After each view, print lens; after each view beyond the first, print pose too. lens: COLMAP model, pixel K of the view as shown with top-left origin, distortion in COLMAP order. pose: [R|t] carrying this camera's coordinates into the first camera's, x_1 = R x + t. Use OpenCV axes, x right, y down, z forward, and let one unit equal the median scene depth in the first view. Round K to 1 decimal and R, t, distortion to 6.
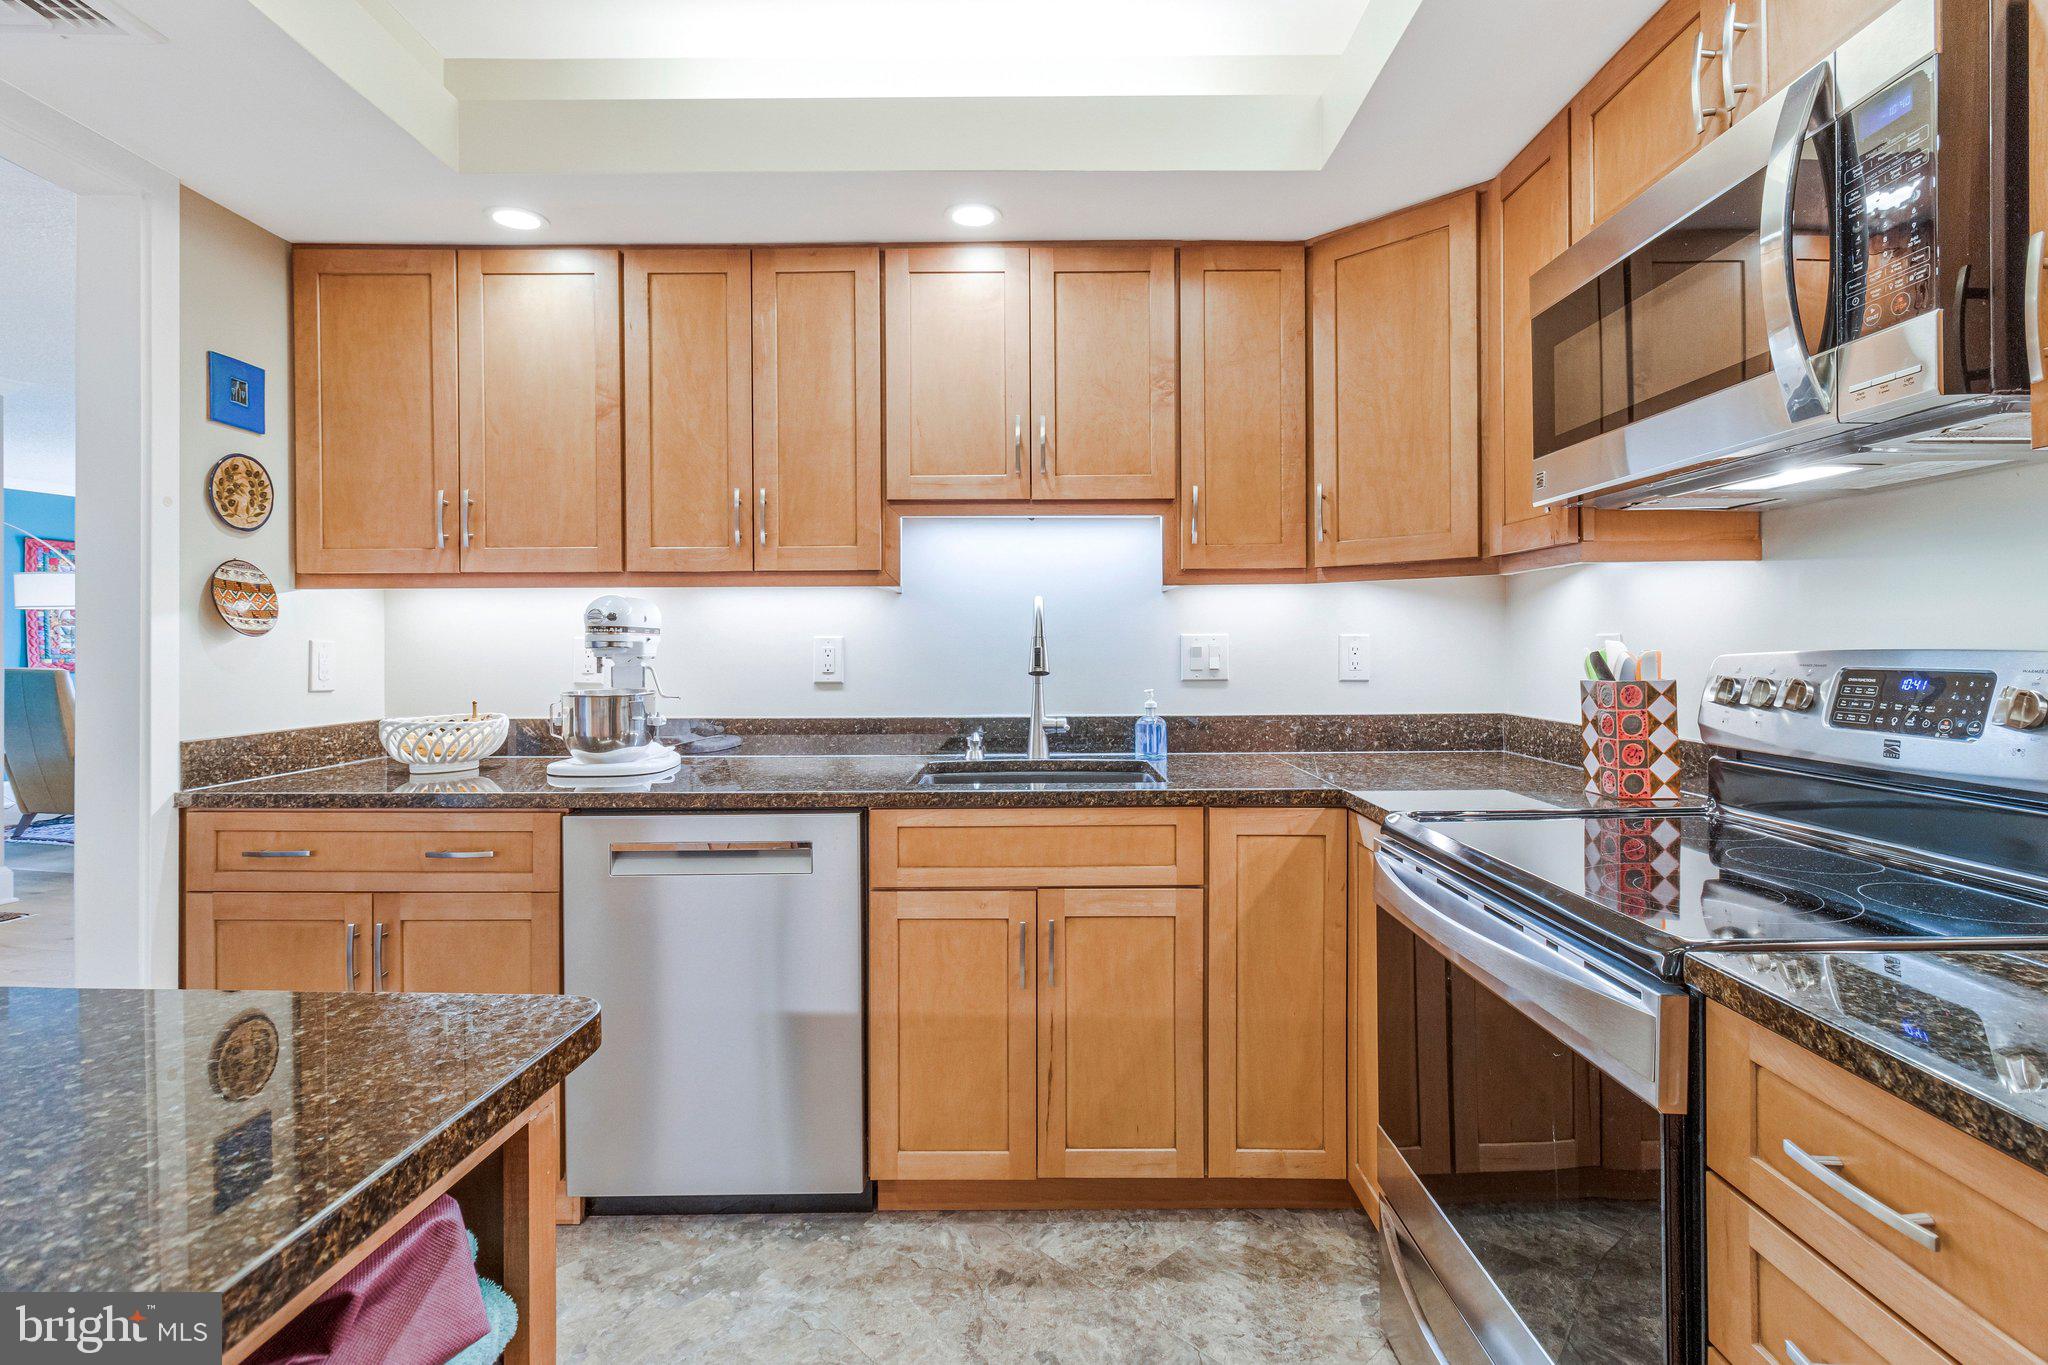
lens RADIAL K [[984.8, 0, 1032.7], [0, 984.8, 646.7], [0, 0, 1]] dist [-0.001050, 0.000824]
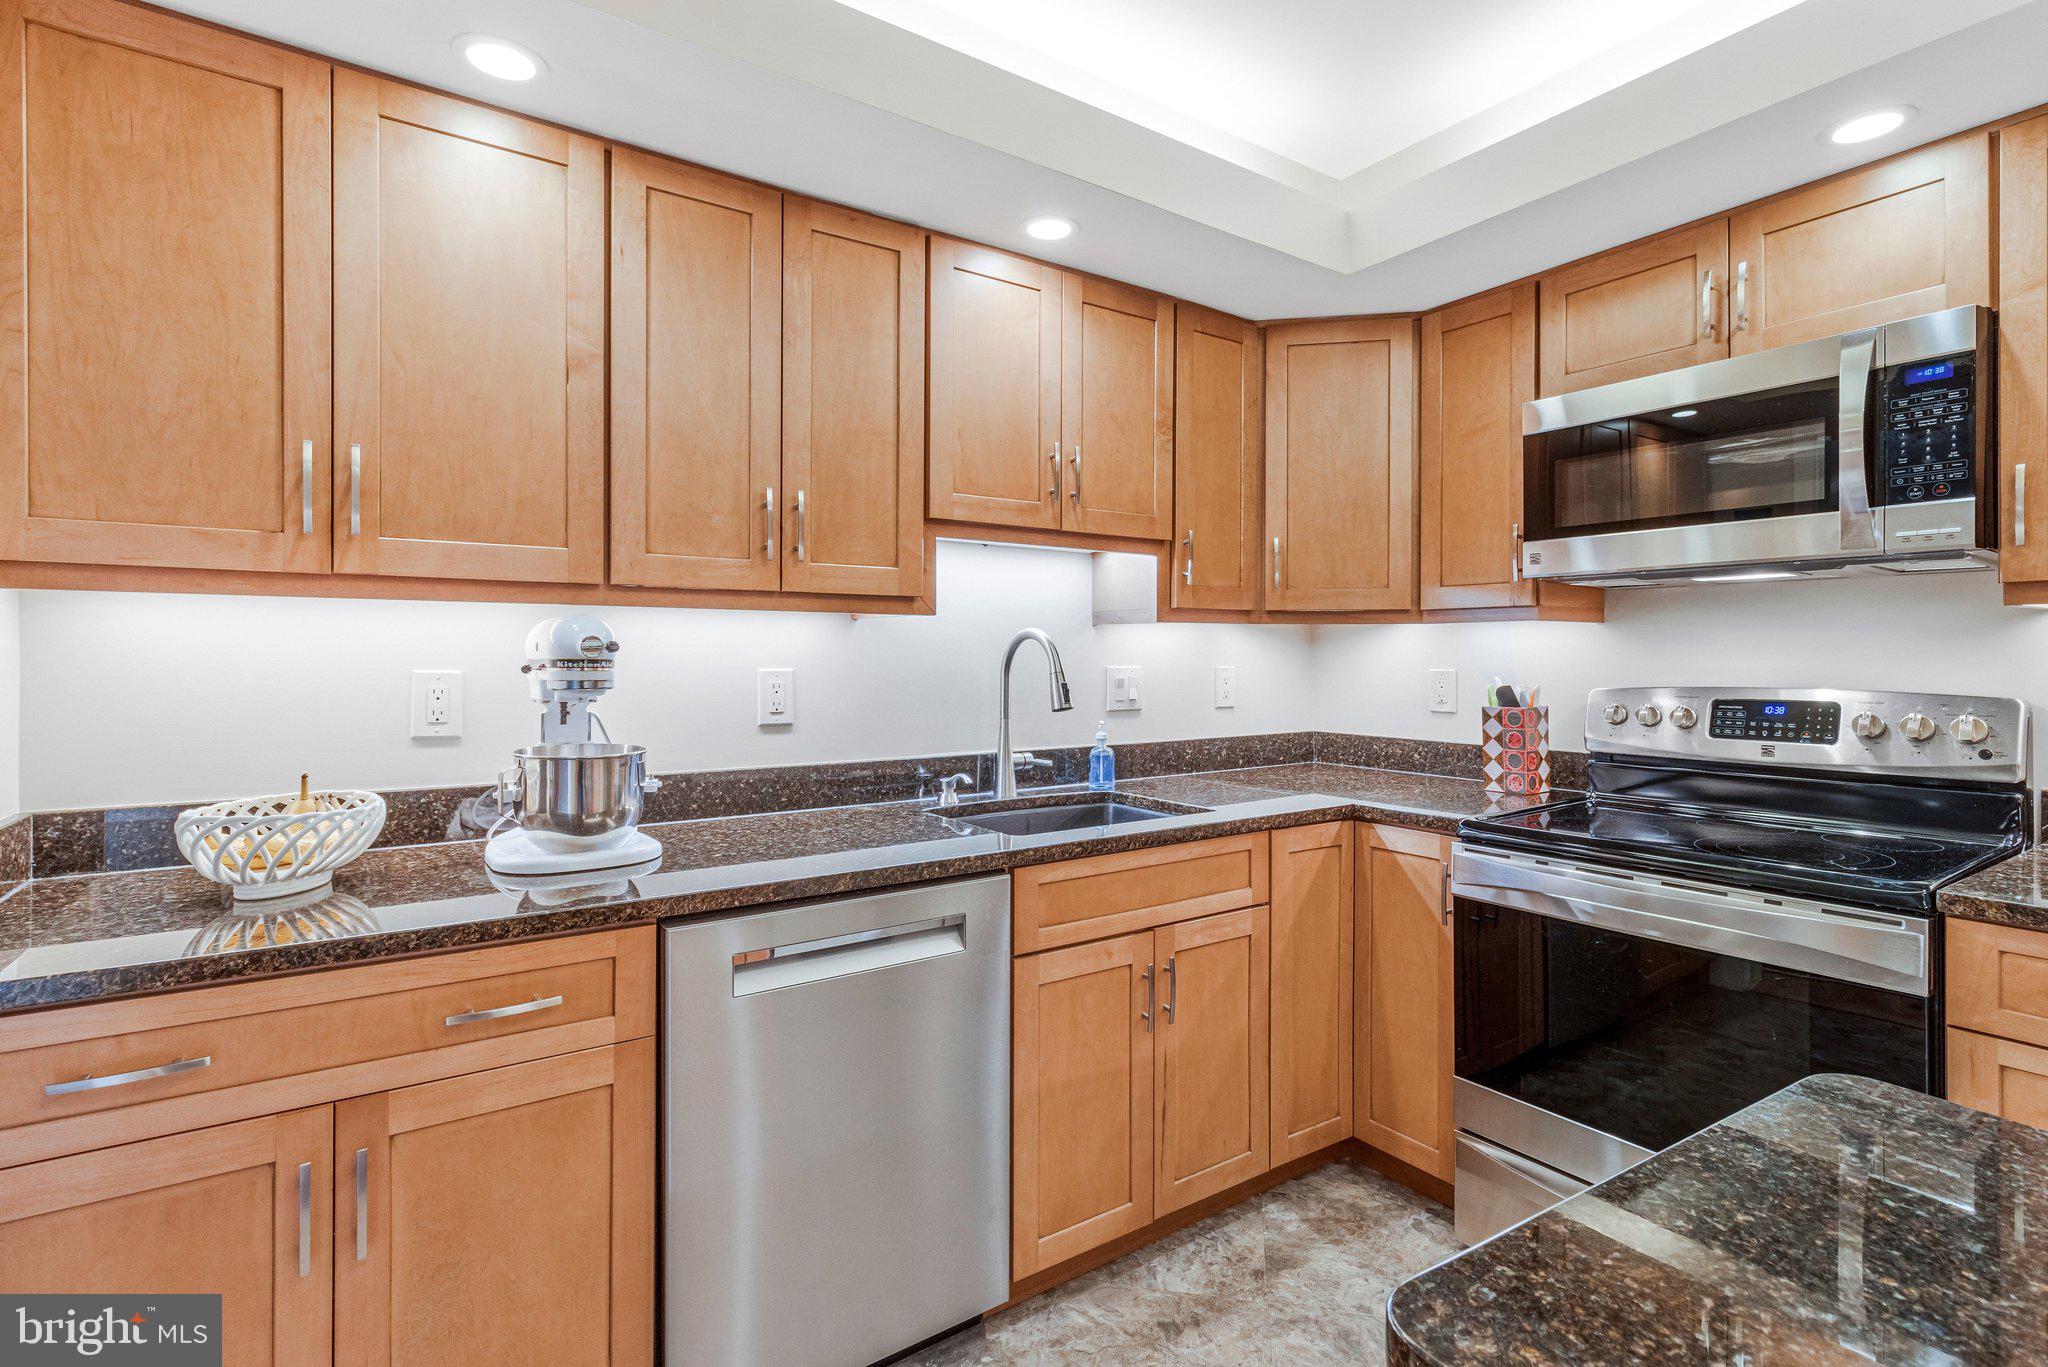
lens RADIAL K [[984.8, 0, 1014.1], [0, 984.8, 654.4], [0, 0, 1]] dist [-0.001050, 0.000824]
pose [[0.818880, 0.006909, 0.573923, -0.601568], [-0.004072, 0.999972, -0.006228, -0.021381], [-0.573950, 0.002763, 0.818885, 0.233599]]
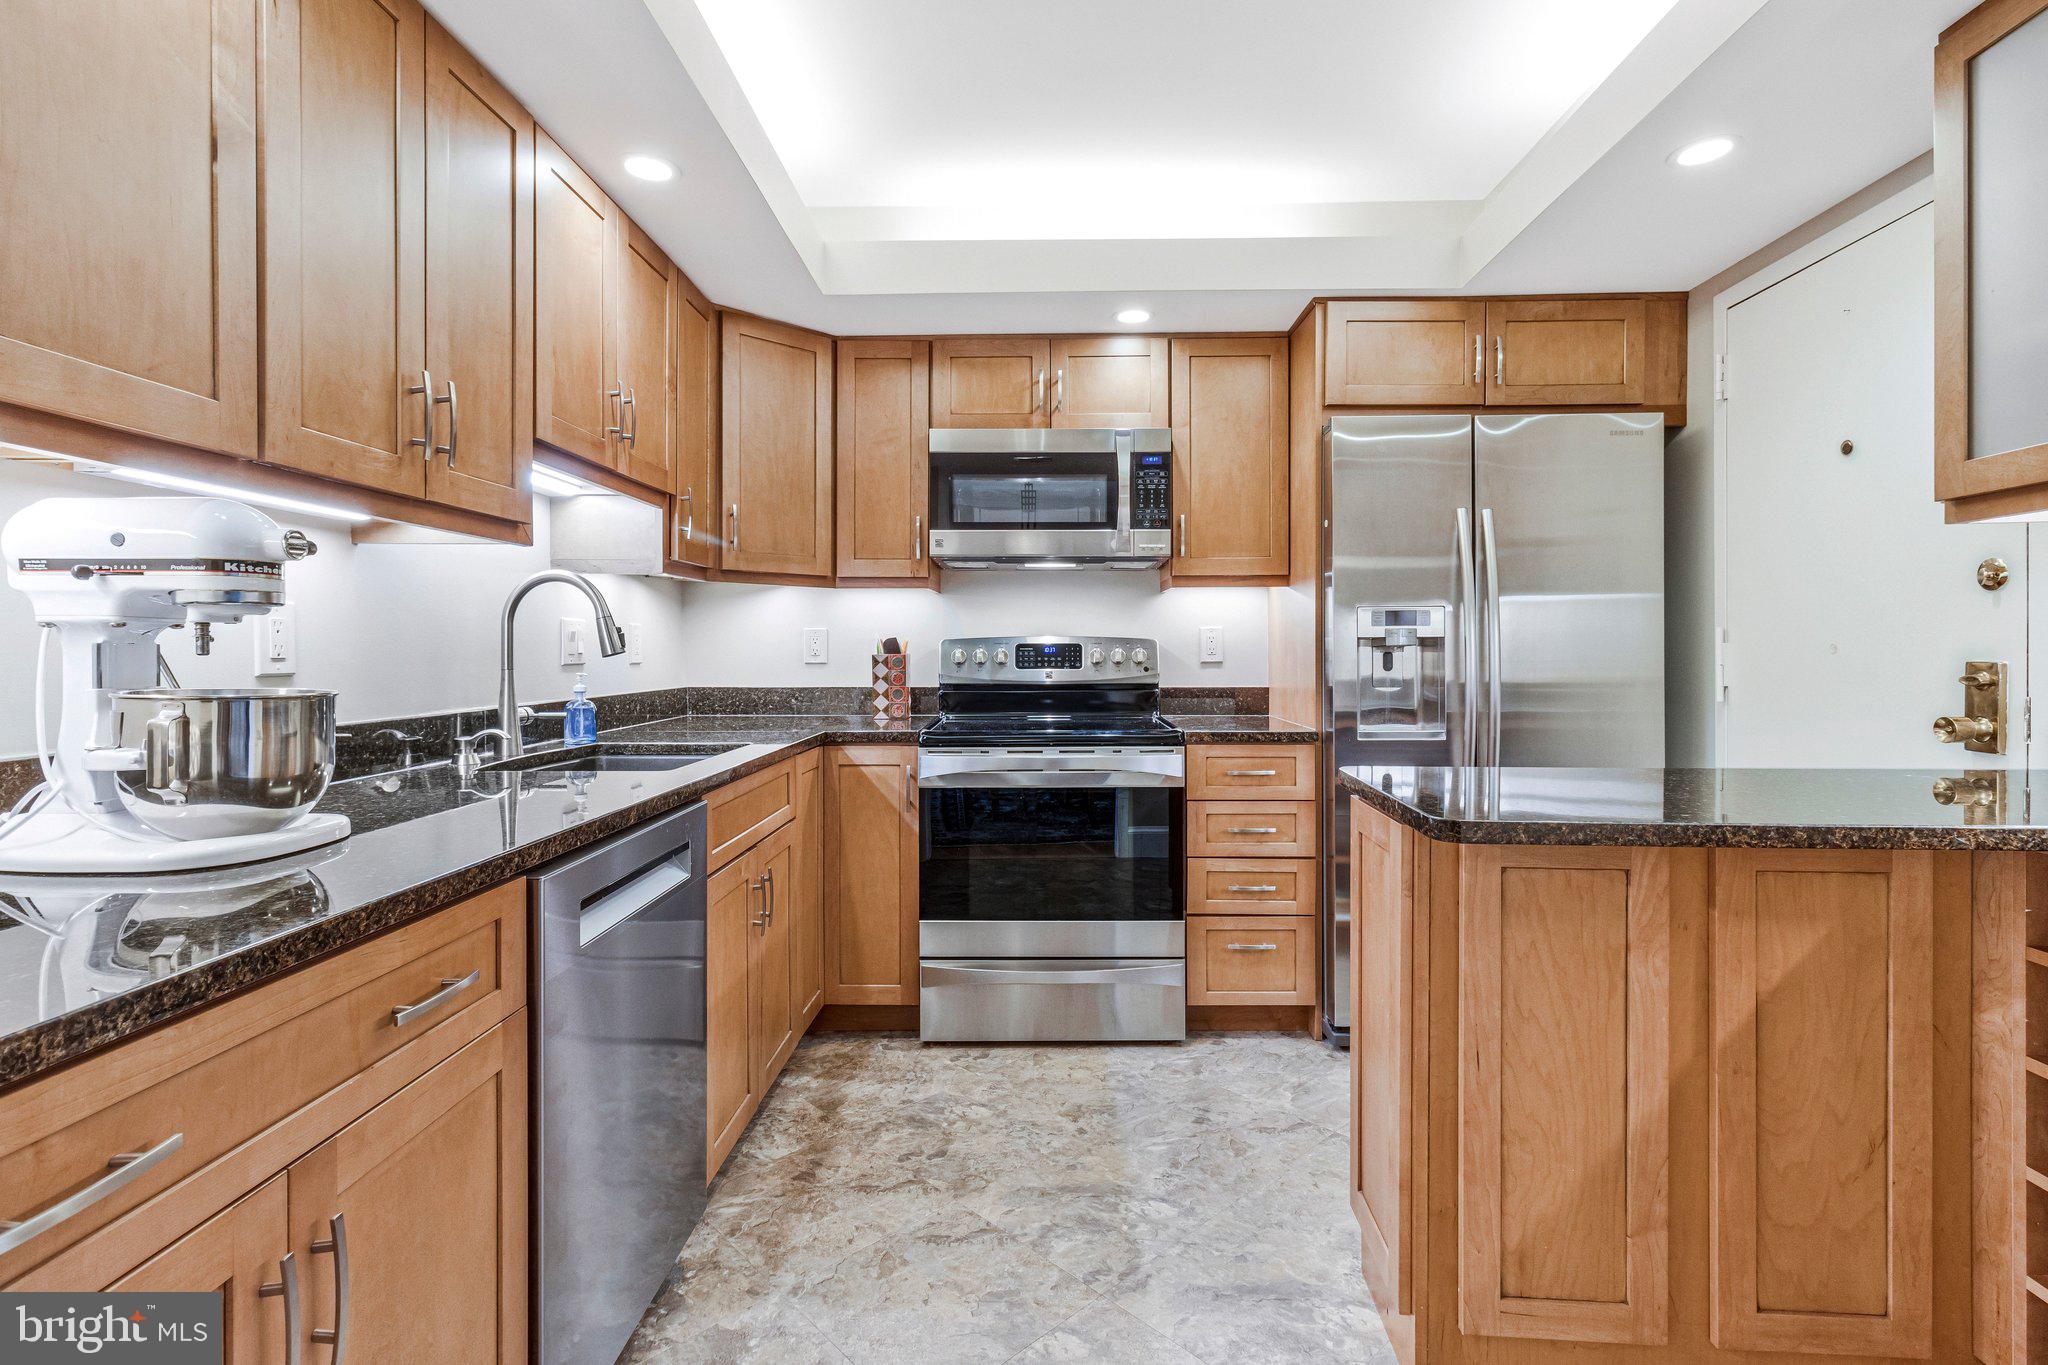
lens RADIAL K [[984.8, 0, 1040.5], [0, 984.8, 659.0], [0, 0, 1]] dist [-0.001050, 0.000824]
pose [[-0.012723, -0.004142, 0.999910, -0.972599], [0.001876, 0.999990, 0.004167, 0.029251], [-0.999917, 0.001928, -0.012715, 0.612337]]
